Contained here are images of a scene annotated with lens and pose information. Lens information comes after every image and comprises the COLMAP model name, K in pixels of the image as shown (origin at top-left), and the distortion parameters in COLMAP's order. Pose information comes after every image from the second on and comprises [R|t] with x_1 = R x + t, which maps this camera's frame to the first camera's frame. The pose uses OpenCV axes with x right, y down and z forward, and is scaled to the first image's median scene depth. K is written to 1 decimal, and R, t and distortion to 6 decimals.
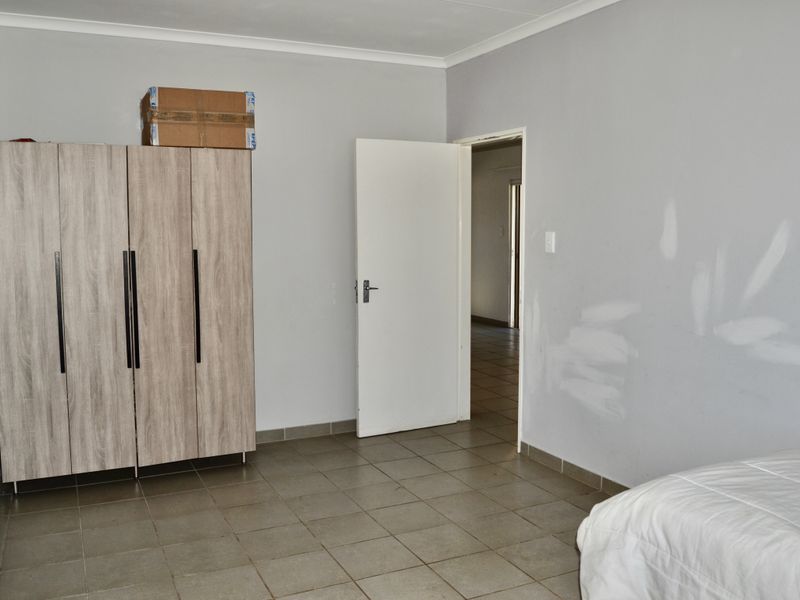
lens RADIAL K [[716.5, 0, 400.0], [0, 716.5, 300.0], [0, 0, 1]] dist [-0.088646, 0.011212]
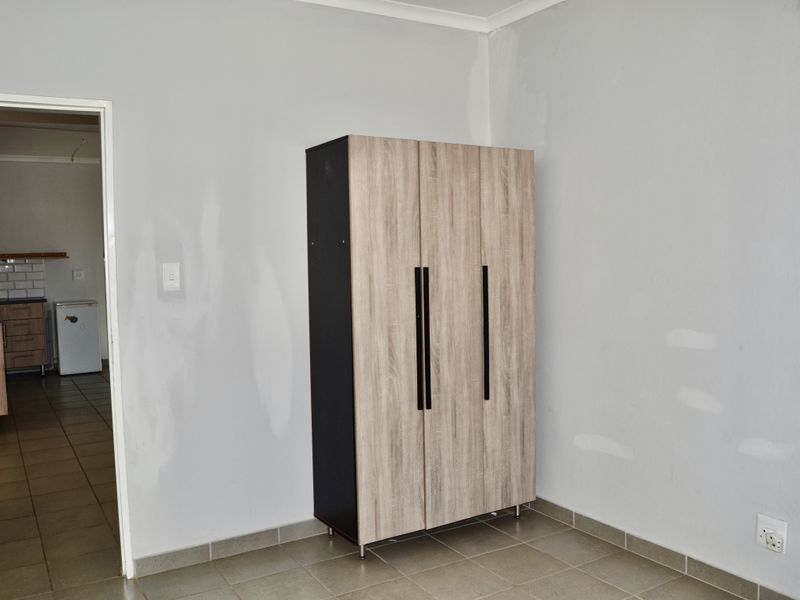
lens RADIAL K [[716.5, 0, 400.0], [0, 716.5, 300.0], [0, 0, 1]] dist [-0.088646, 0.011212]
pose [[0.996155, -0.033863, 0.080799, -0.747398], [0.037139, 0.998533, -0.039396, 0.019070], [-0.079347, 0.042245, 0.995952, 0.053887]]
